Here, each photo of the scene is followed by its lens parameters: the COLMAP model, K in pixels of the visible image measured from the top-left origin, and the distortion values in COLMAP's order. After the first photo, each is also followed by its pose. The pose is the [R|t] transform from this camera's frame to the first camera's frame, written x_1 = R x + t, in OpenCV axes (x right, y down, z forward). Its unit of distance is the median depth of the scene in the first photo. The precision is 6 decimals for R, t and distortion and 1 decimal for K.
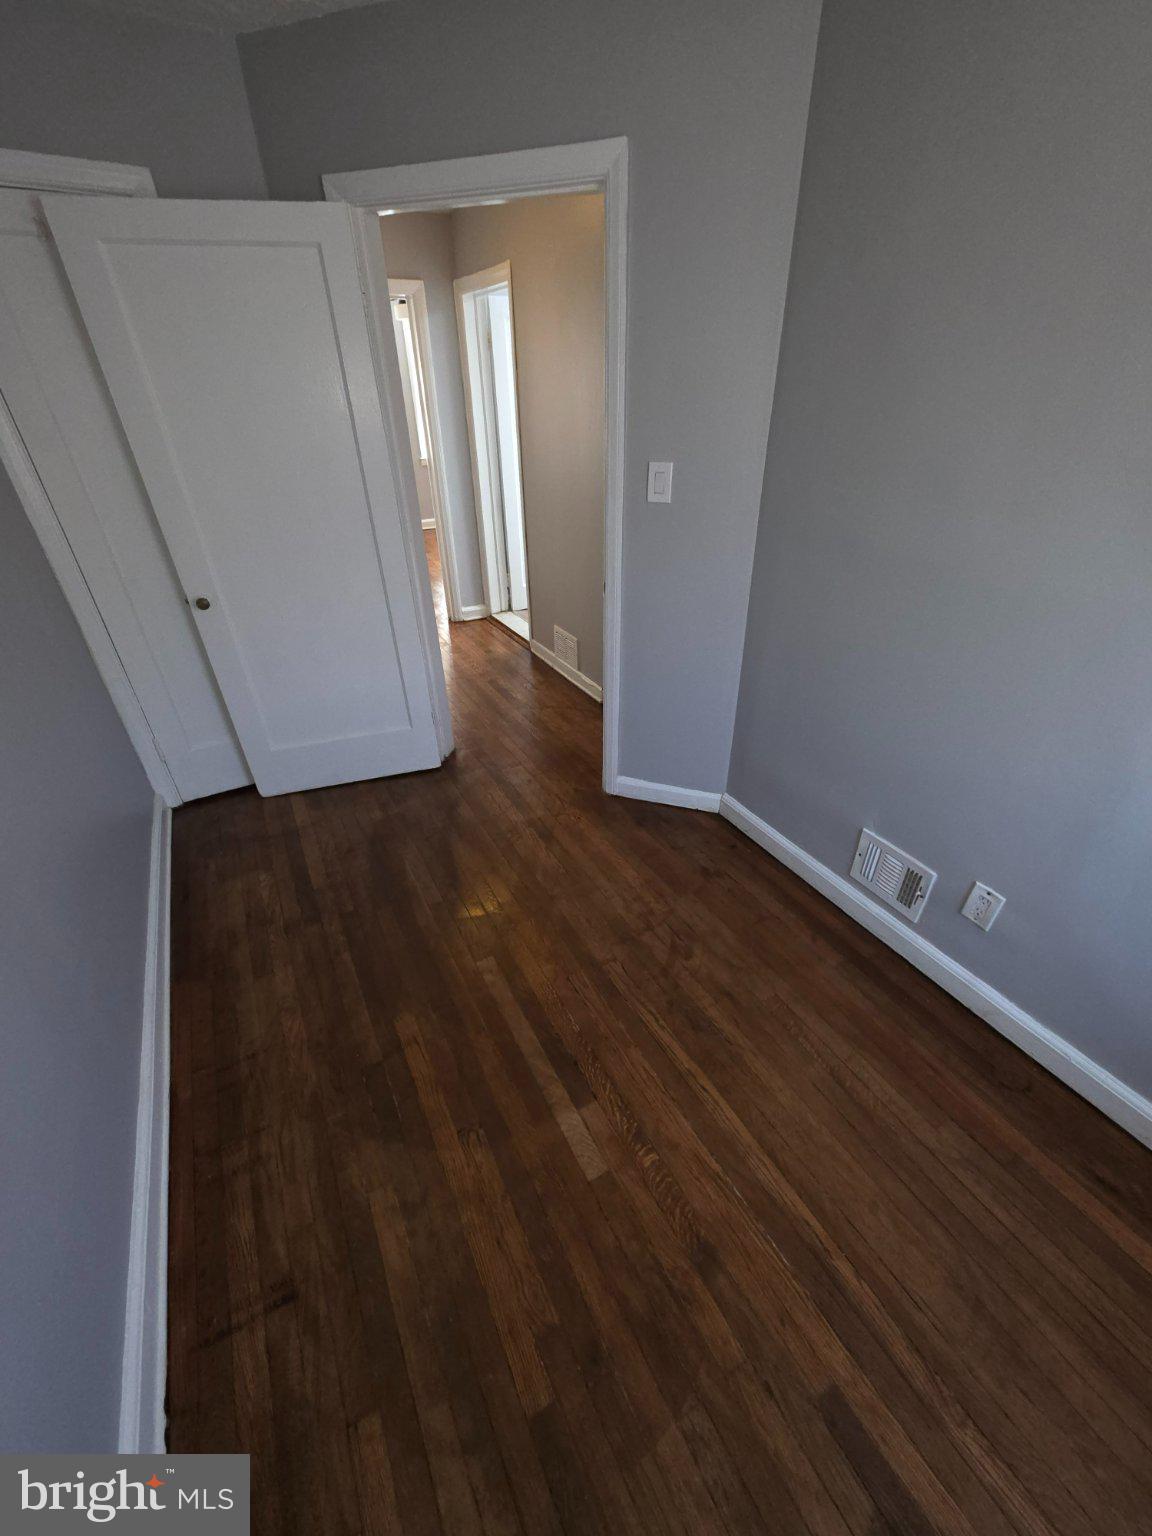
lens RADIAL K [[611.7, 0, 576.2], [0, 611.7, 771.2], [0, 0, 1]] dist [-0.003007, 0.000755]
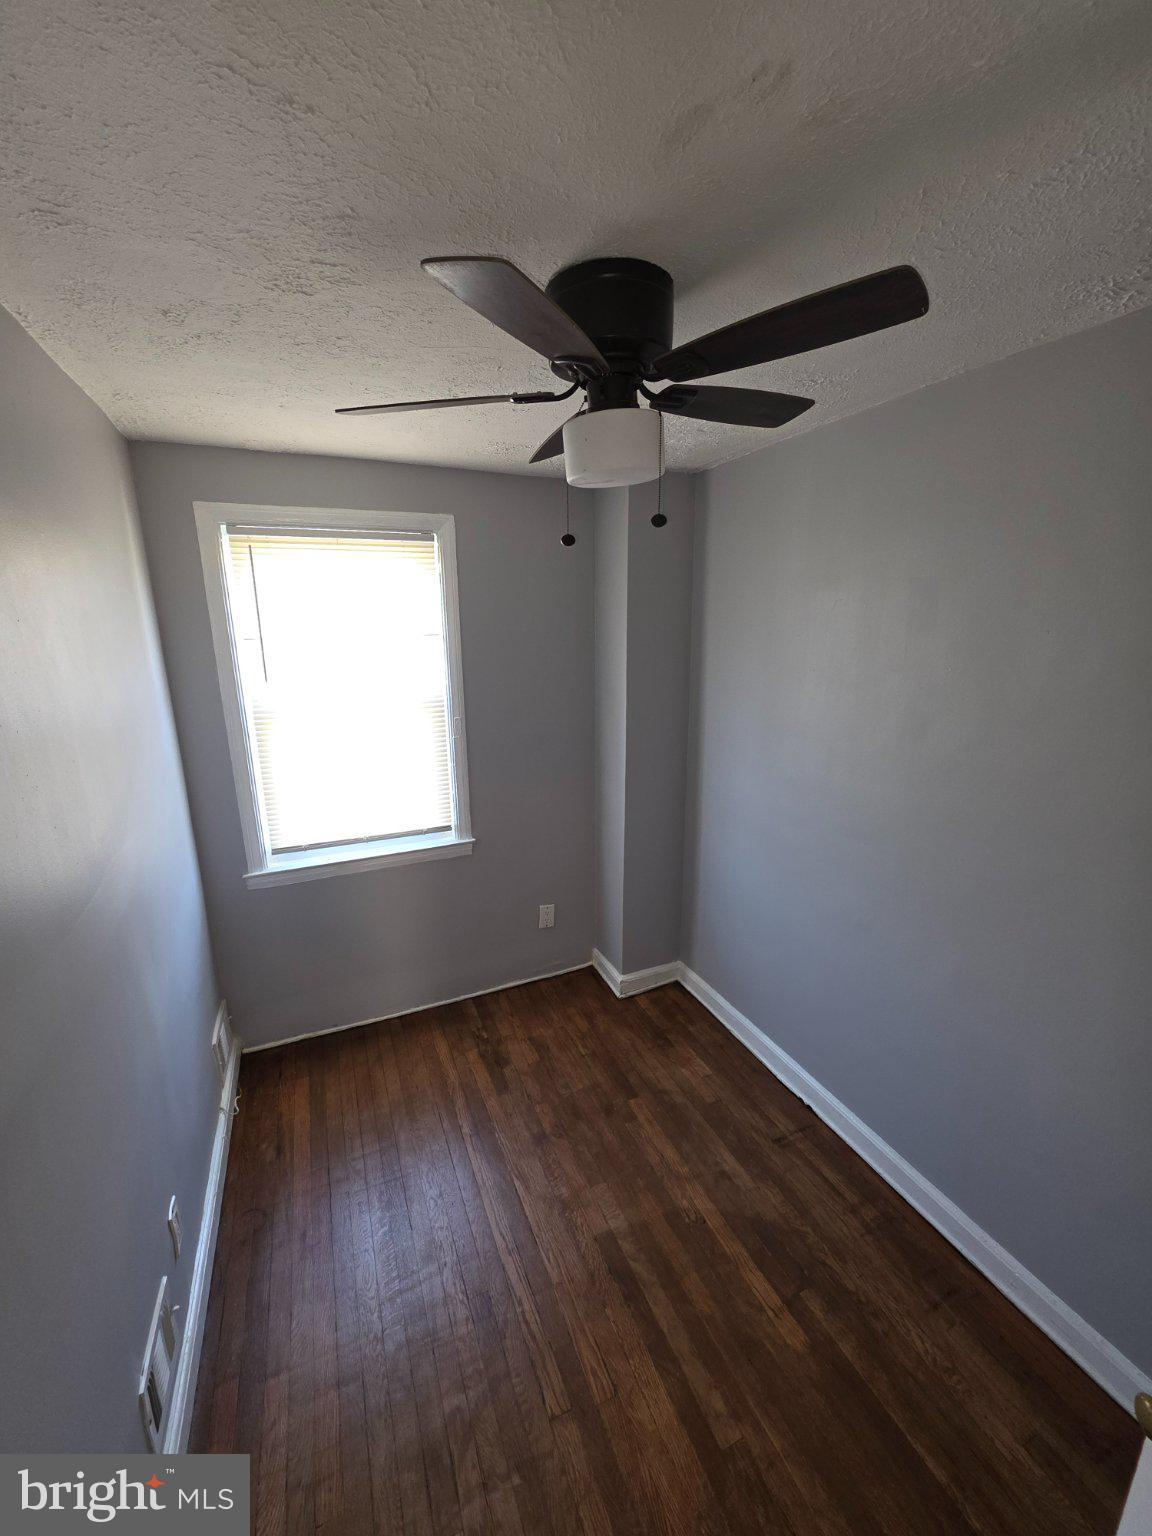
lens RADIAL K [[611.7, 0, 571.9], [0, 611.7, 758.5], [0, 0, 1]] dist [-0.003007, 0.000755]
pose [[-0.994393, 0.002539, 0.105713, -0.055947], [0.077057, 0.702014, 0.707982, -1.058859], [-0.072415, 0.712159, -0.698273, 1.278716]]
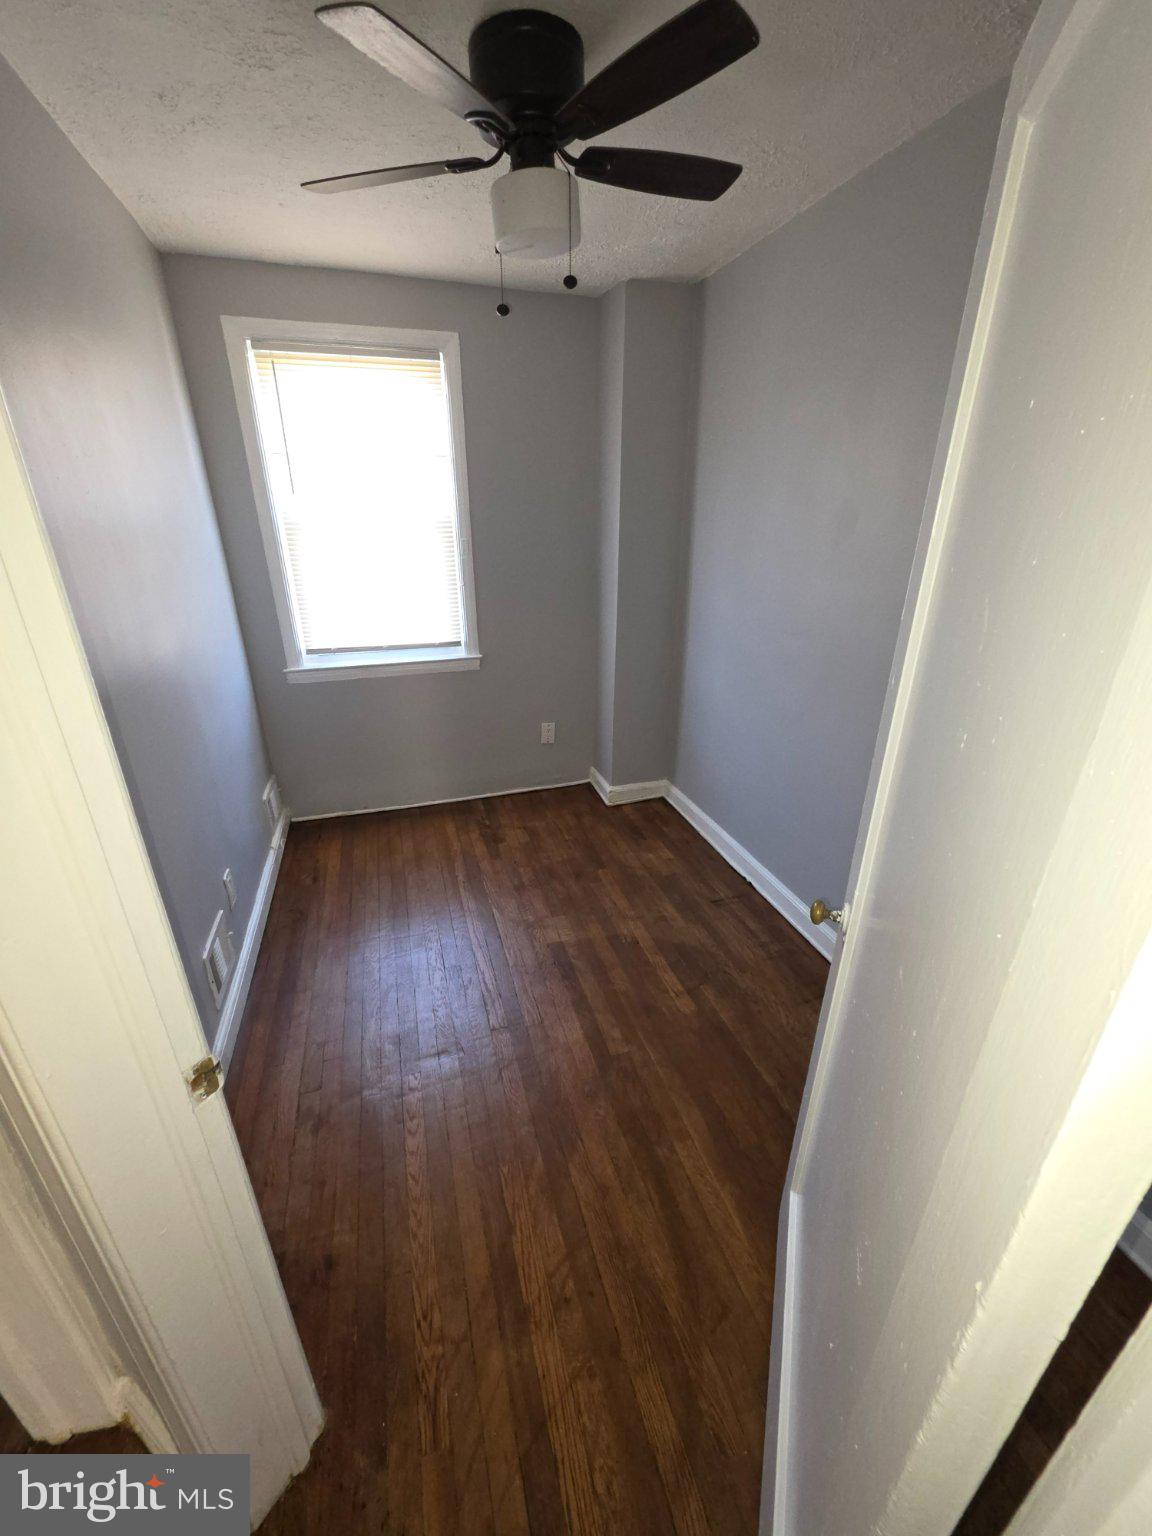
lens RADIAL K [[611.7, 0, 570.2], [0, 611.7, 759.0], [0, 0, 1]] dist [-0.003007, 0.000755]
pose [[-0.976685, -0.065651, 0.204394, -0.327092], [0.129003, 0.581543, 0.803222, -1.023873], [-0.171596, 0.810862, -0.559515, 1.600529]]
